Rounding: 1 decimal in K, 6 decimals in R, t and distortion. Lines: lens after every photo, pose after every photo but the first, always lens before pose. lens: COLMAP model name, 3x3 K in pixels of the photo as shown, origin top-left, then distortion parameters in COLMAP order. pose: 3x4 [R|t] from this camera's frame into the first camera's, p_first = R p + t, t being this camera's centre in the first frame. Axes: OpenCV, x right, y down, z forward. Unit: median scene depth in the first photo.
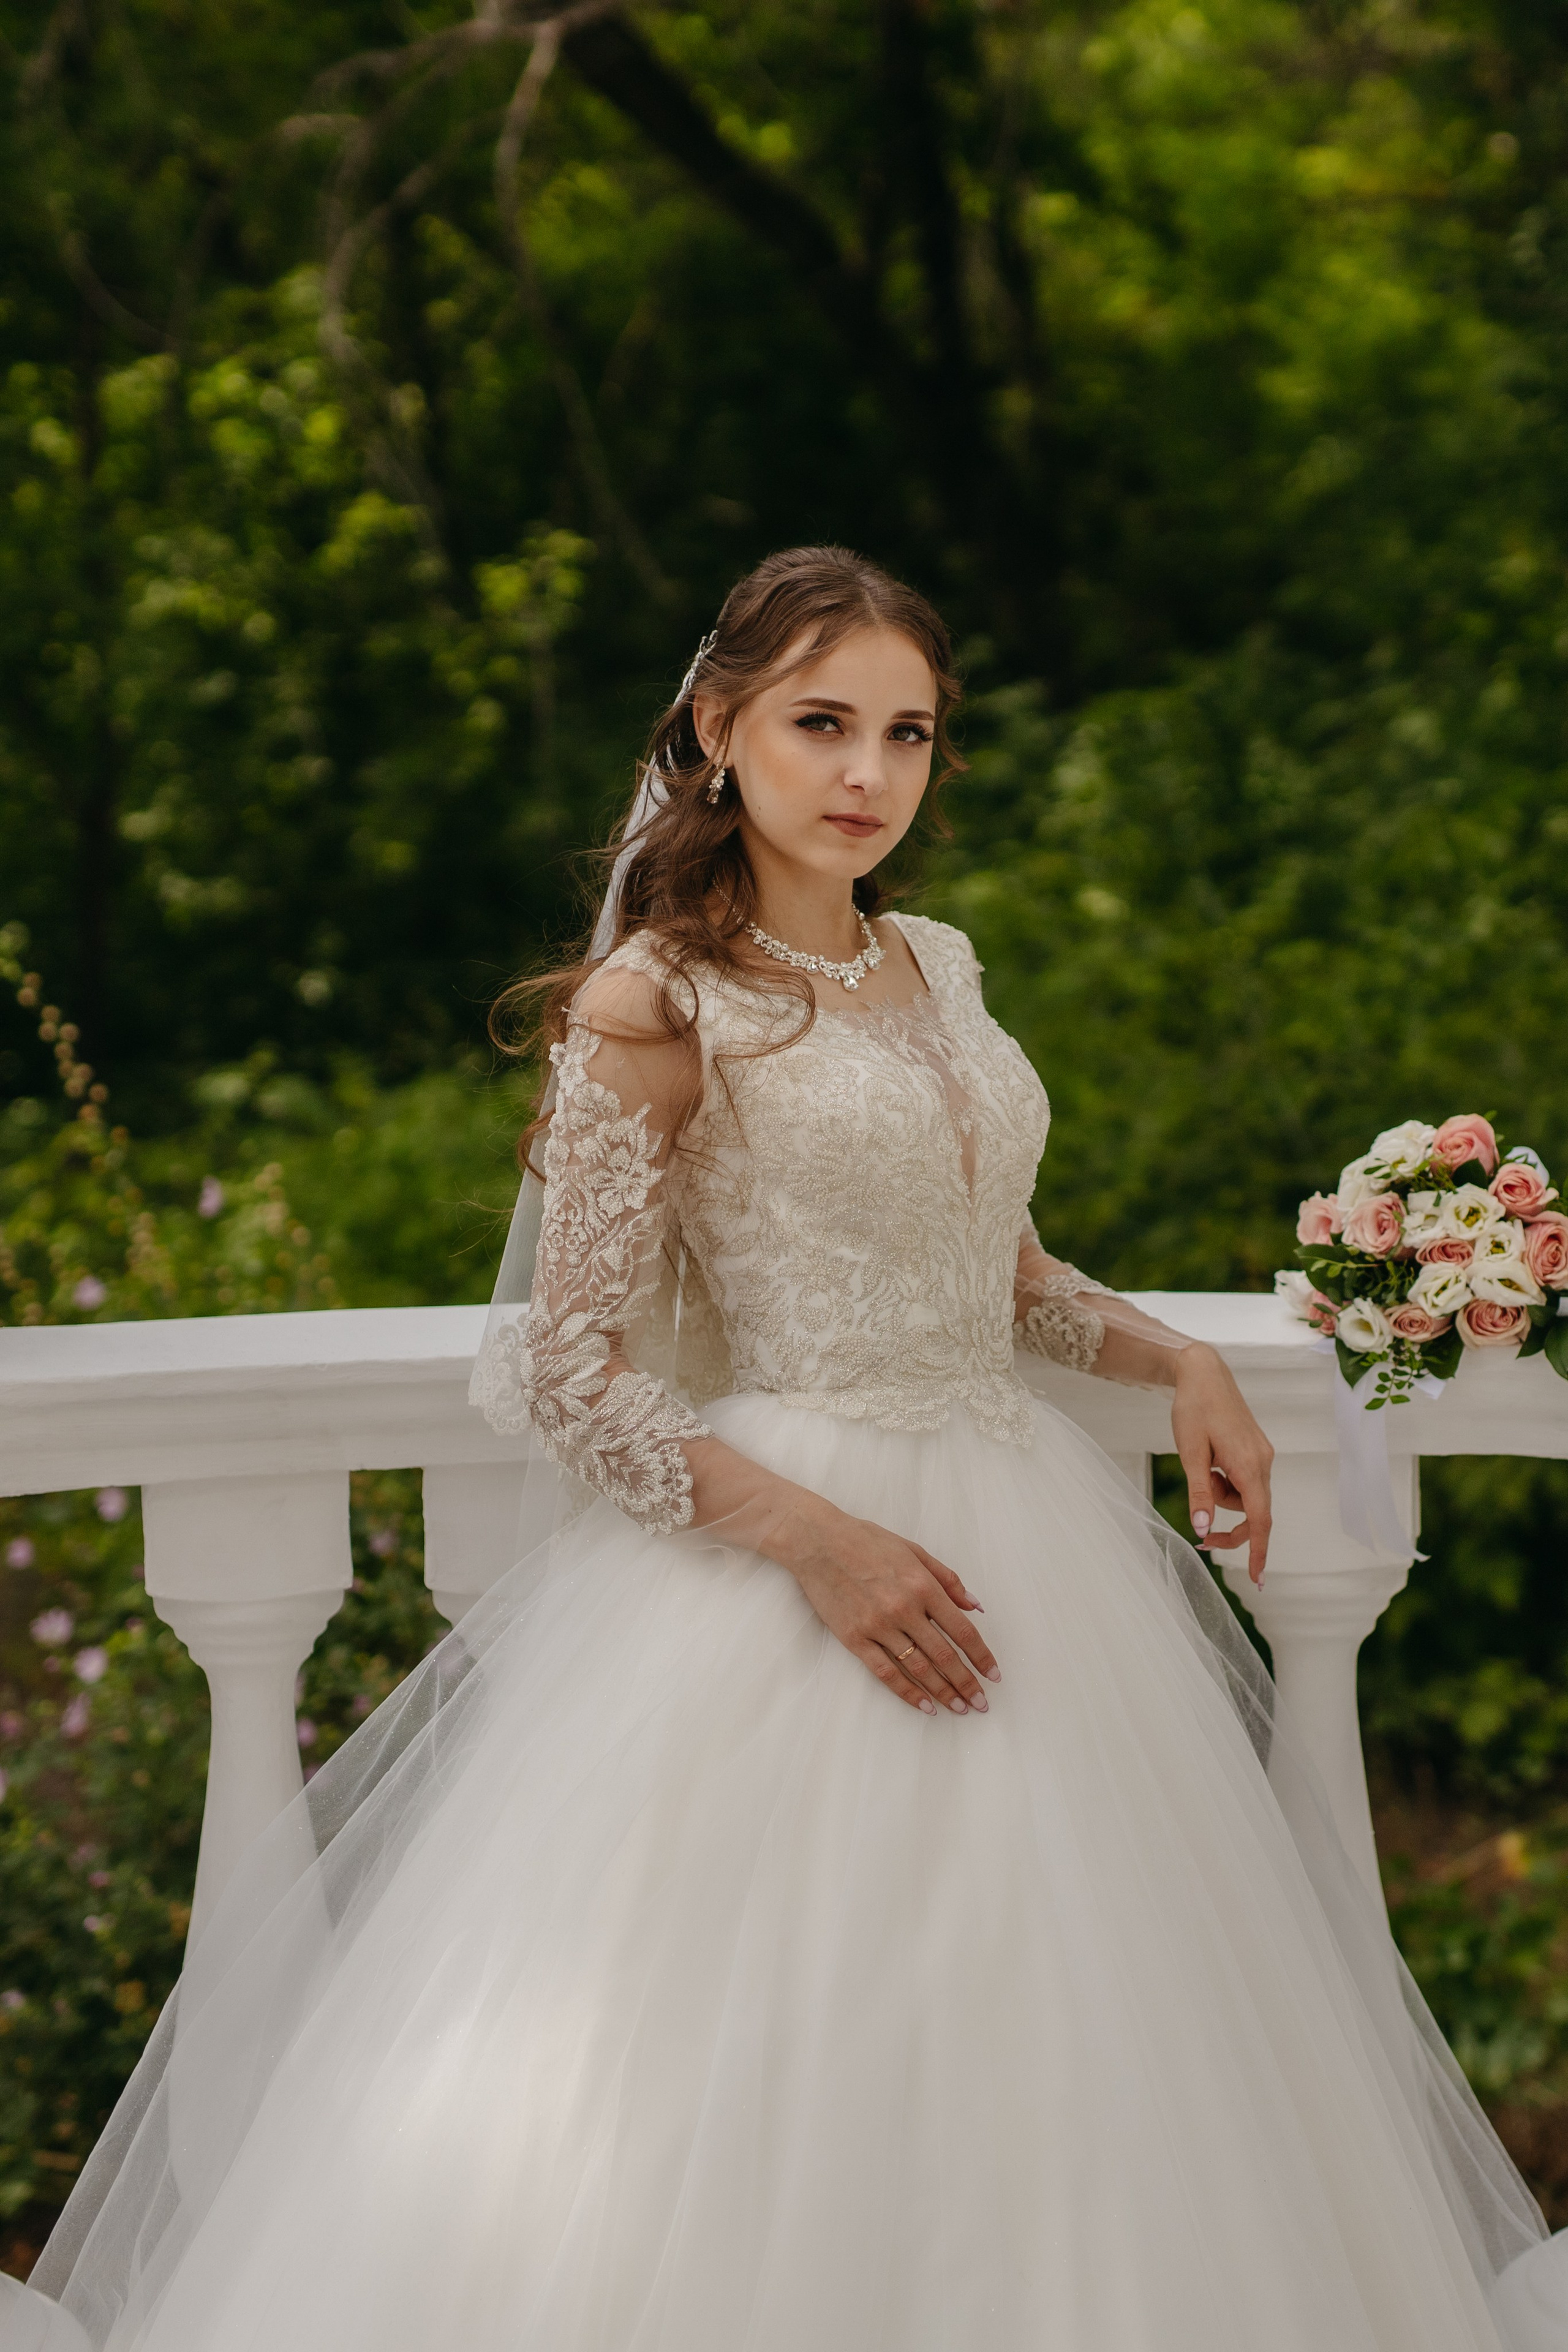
lens RADIAL K [[3435.2, 0, 784.0], [0, 3435.2, 1176.0], [0, 0, 1]] dist [-0.499975, 1.665949]
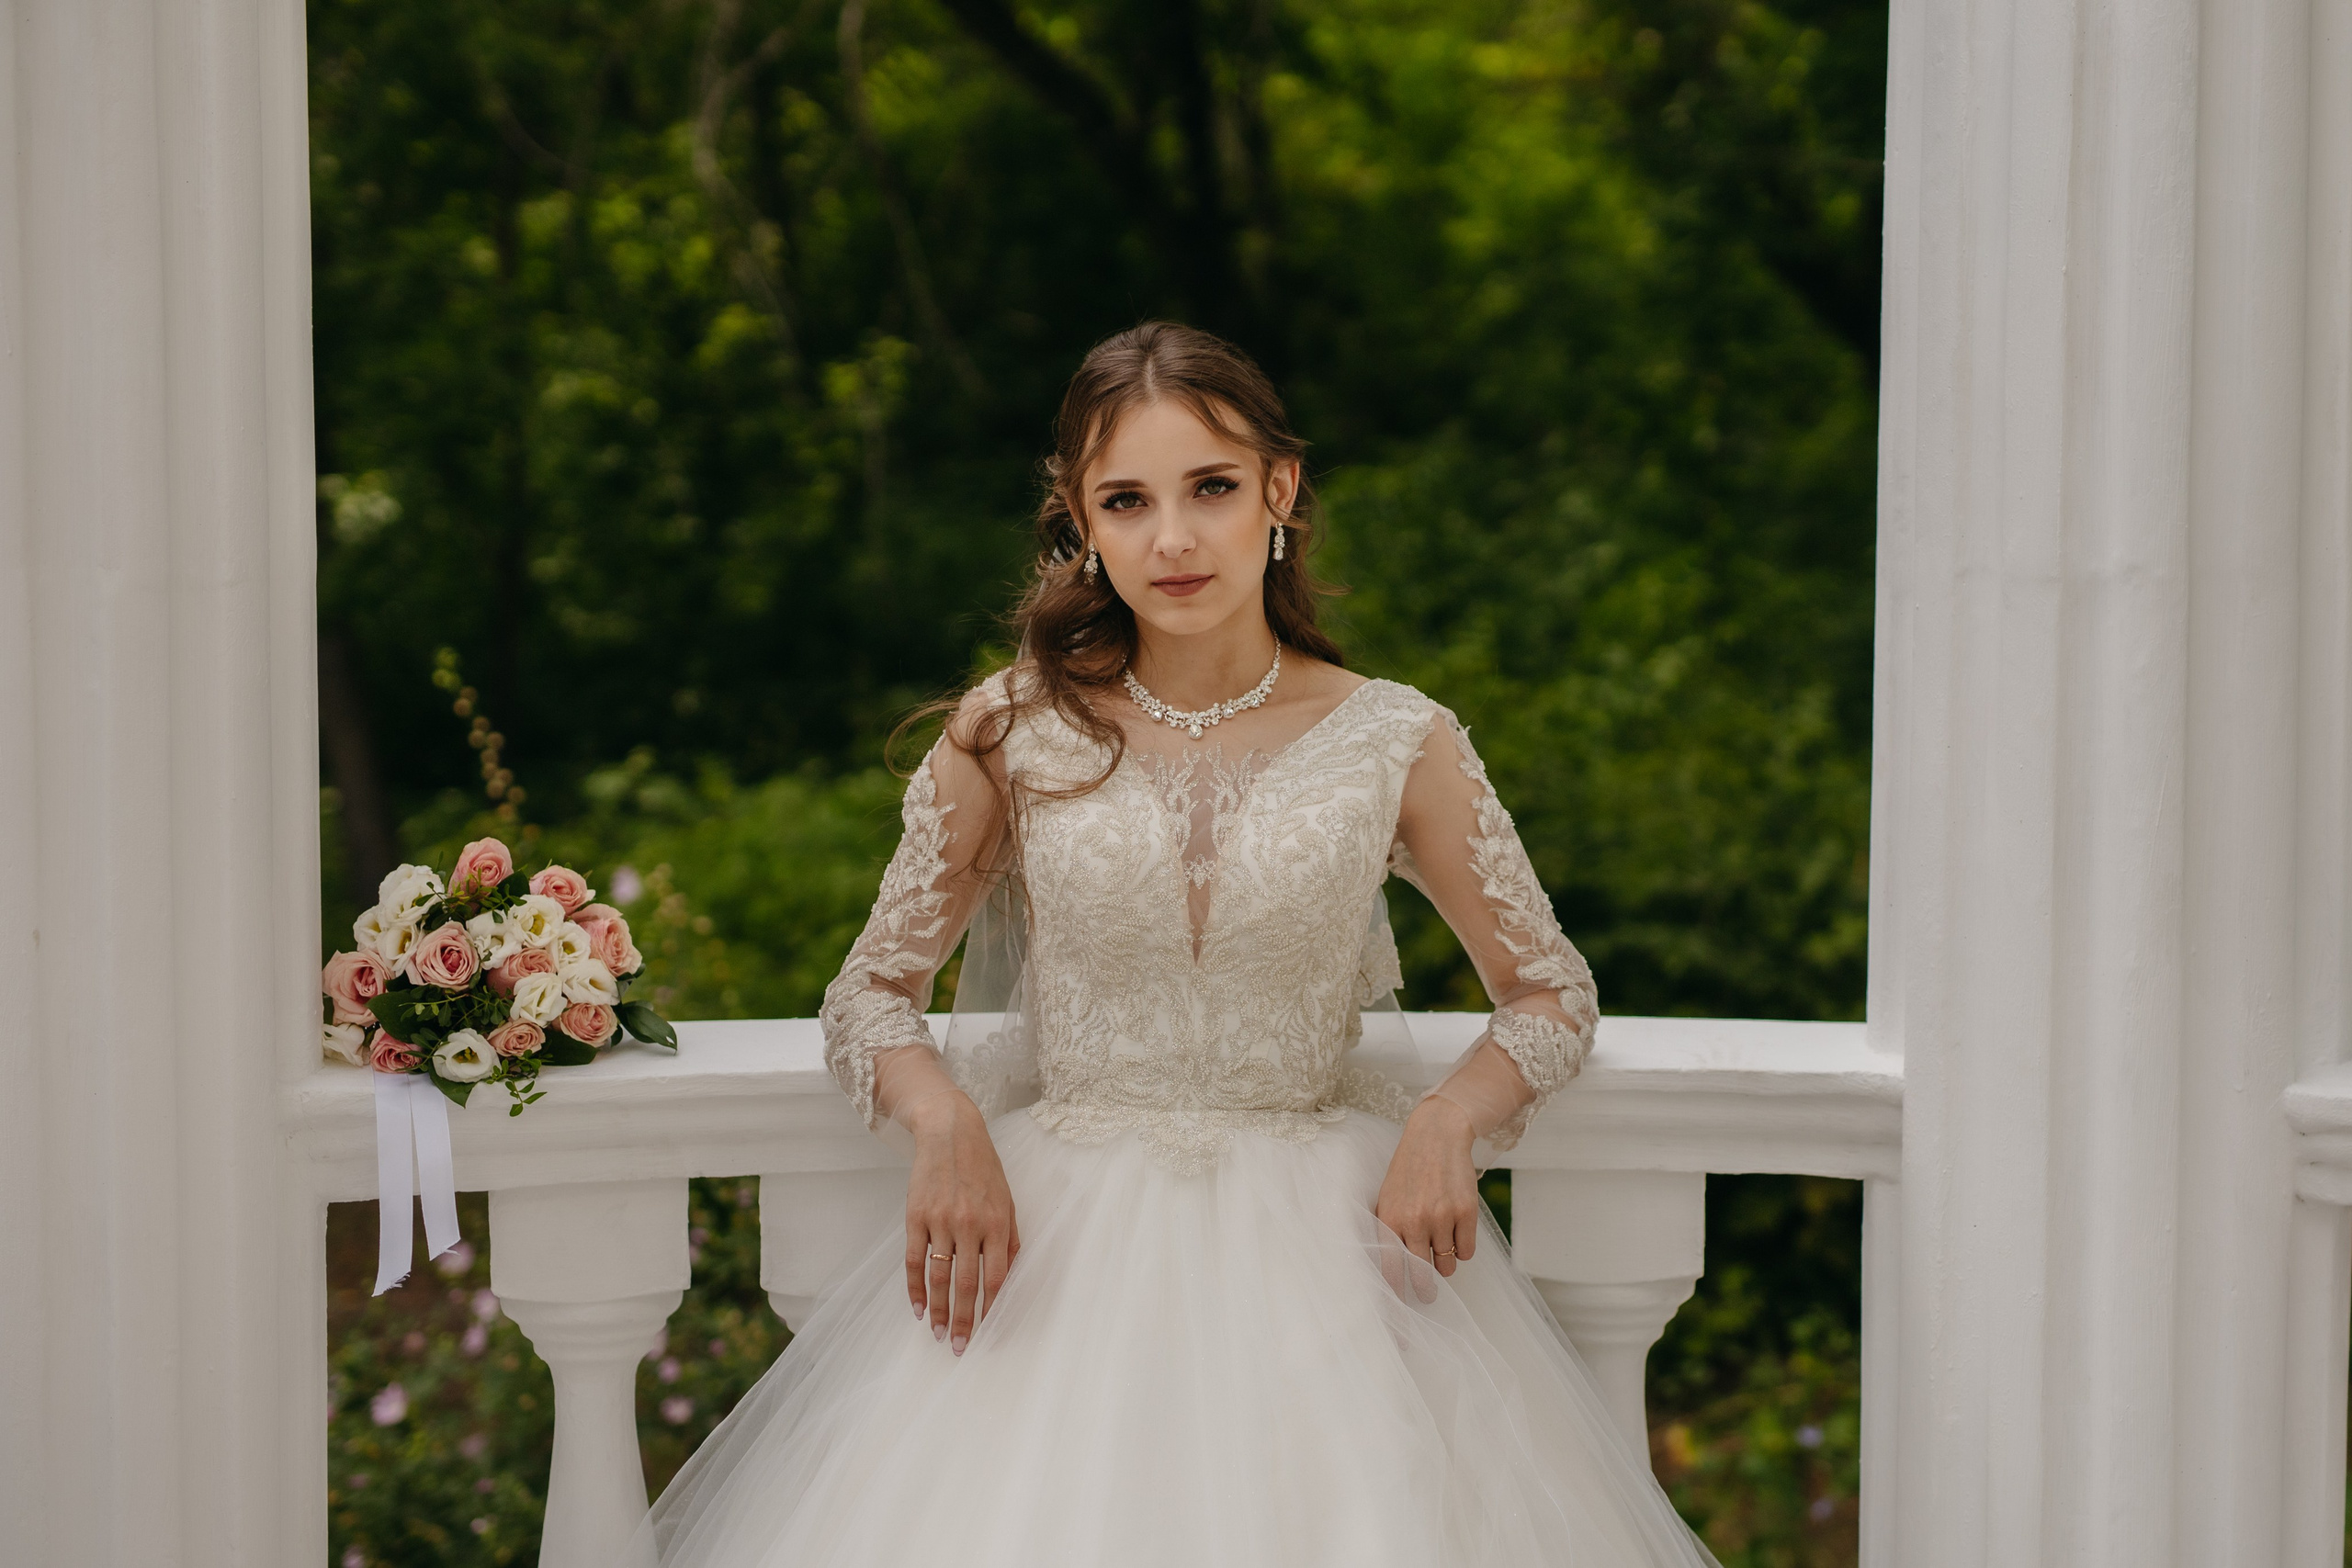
lens RADIAL K [[3271.9, 0, 1176.0], [0, 3271.9, 784.0], [0, 0, 1]] dist [-0.257637, -0.024041]
pose [[0.999722, 0.012646, 0.019905, 0.017664], [-0.011914, 0.999264, -0.036470, 0.015212], [-0.020352, 0.036222, 0.999136, -0.193108]]
